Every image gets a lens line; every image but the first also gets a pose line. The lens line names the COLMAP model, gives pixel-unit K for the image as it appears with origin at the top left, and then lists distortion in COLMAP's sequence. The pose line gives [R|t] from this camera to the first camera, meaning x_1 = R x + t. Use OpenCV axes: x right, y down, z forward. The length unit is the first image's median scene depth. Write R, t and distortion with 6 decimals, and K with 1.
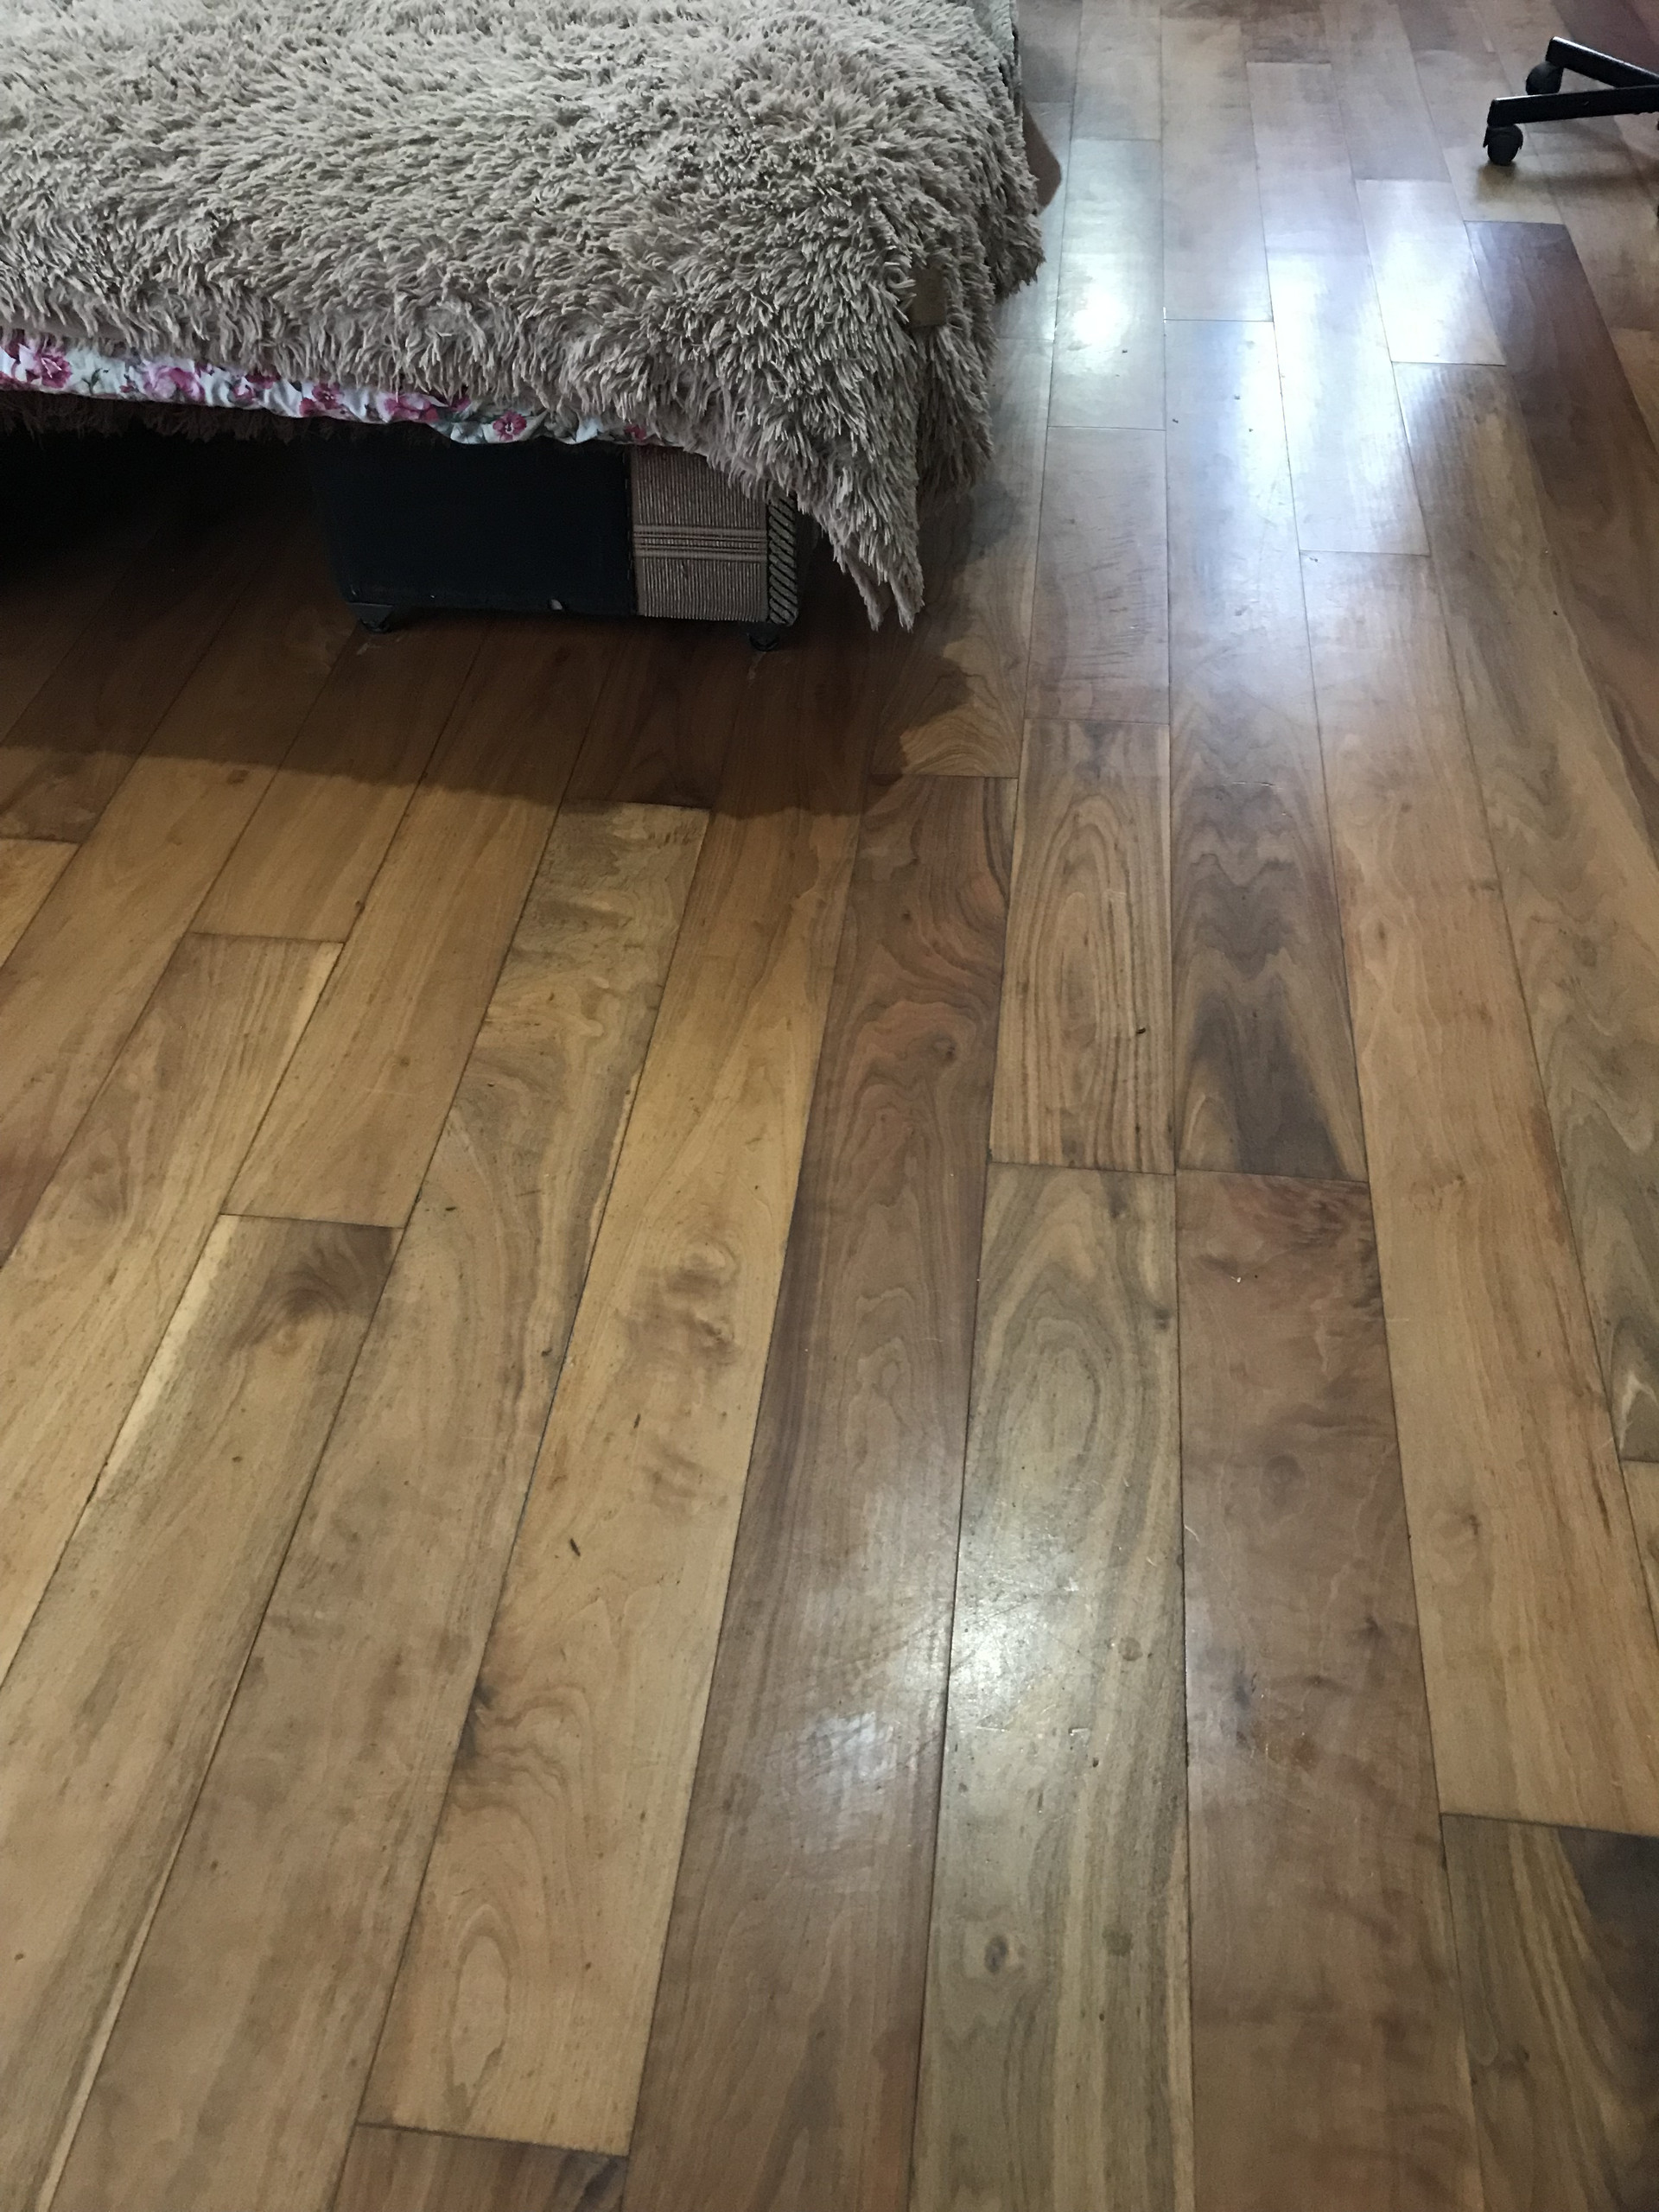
lens RADIAL K [[1849.1, 0, 829.5], [0, 1849.1, 1106.0], [0, 0, 1]] dist [0.005027, 0.056233]
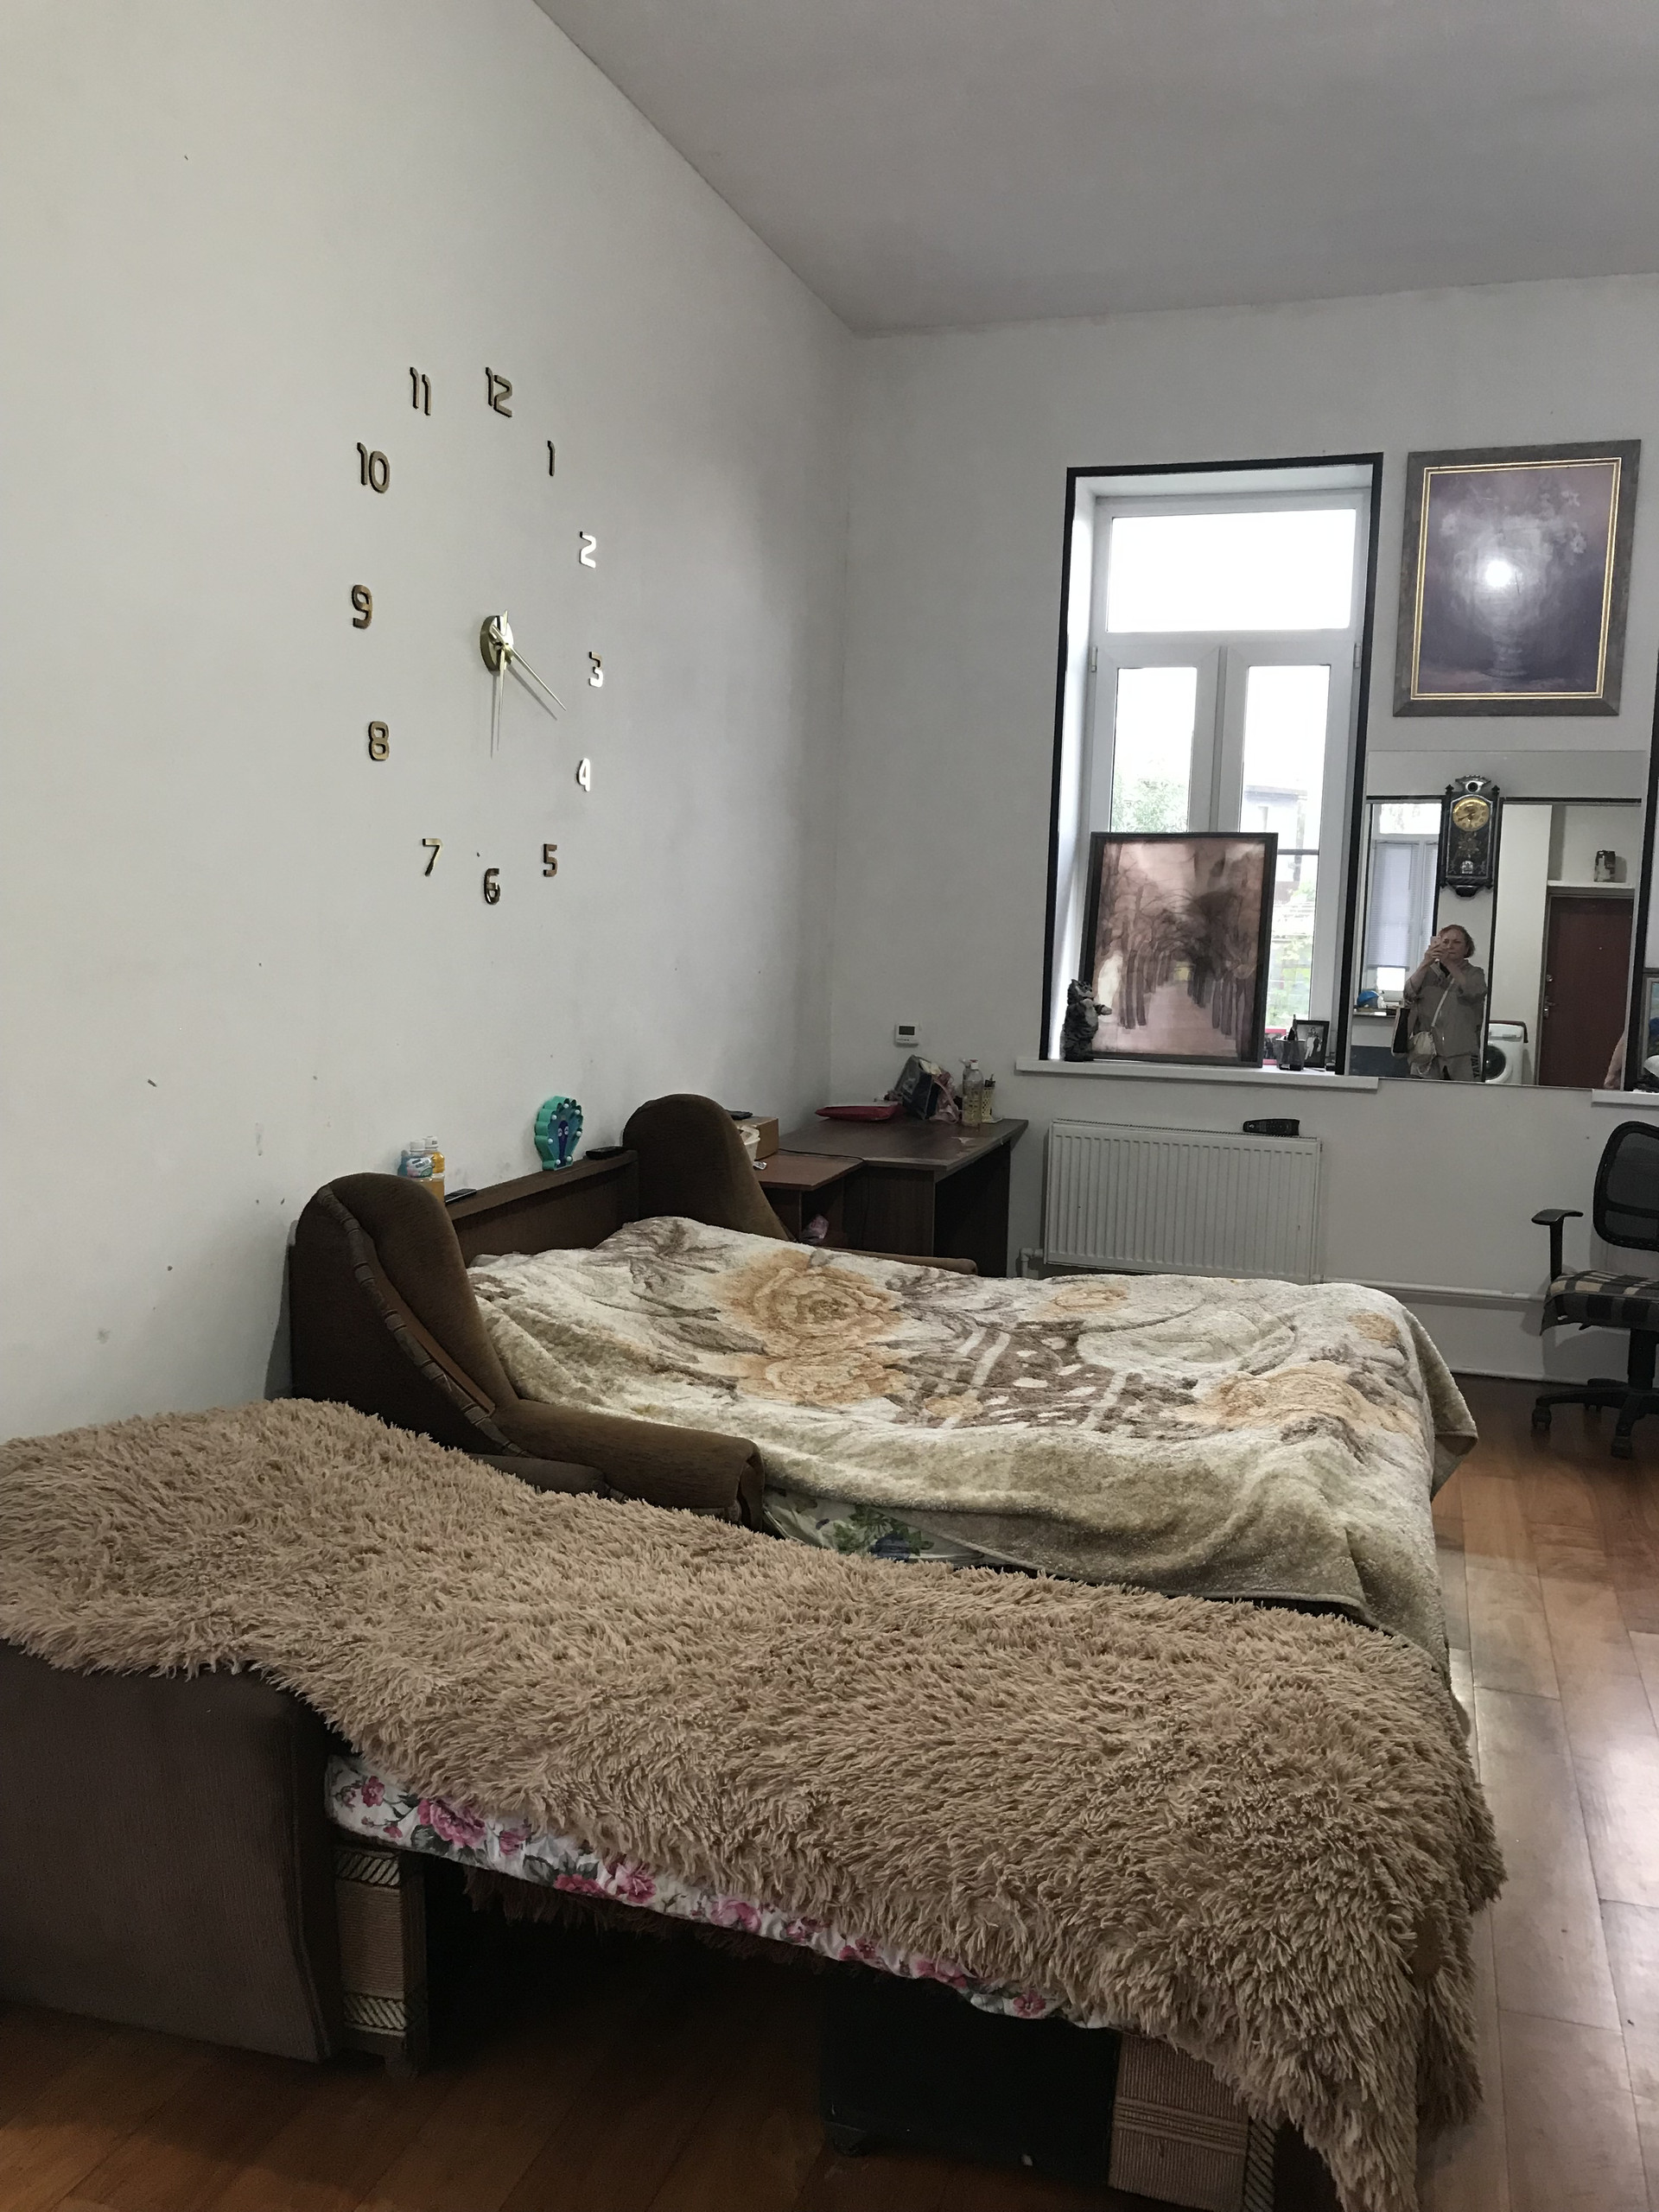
lens RADIAL K [[1849.1, 0, 829.5], [0, 1849.1, 1106.0], [0, 0, 1]] dist [0.005027, 0.056233]
pose [[0.980349, 0.063995, -0.186600, -0.122779], [-0.167654, 0.768771, -0.617158, -0.079964], [0.103957, 0.636315, 0.764393, -0.203854]]
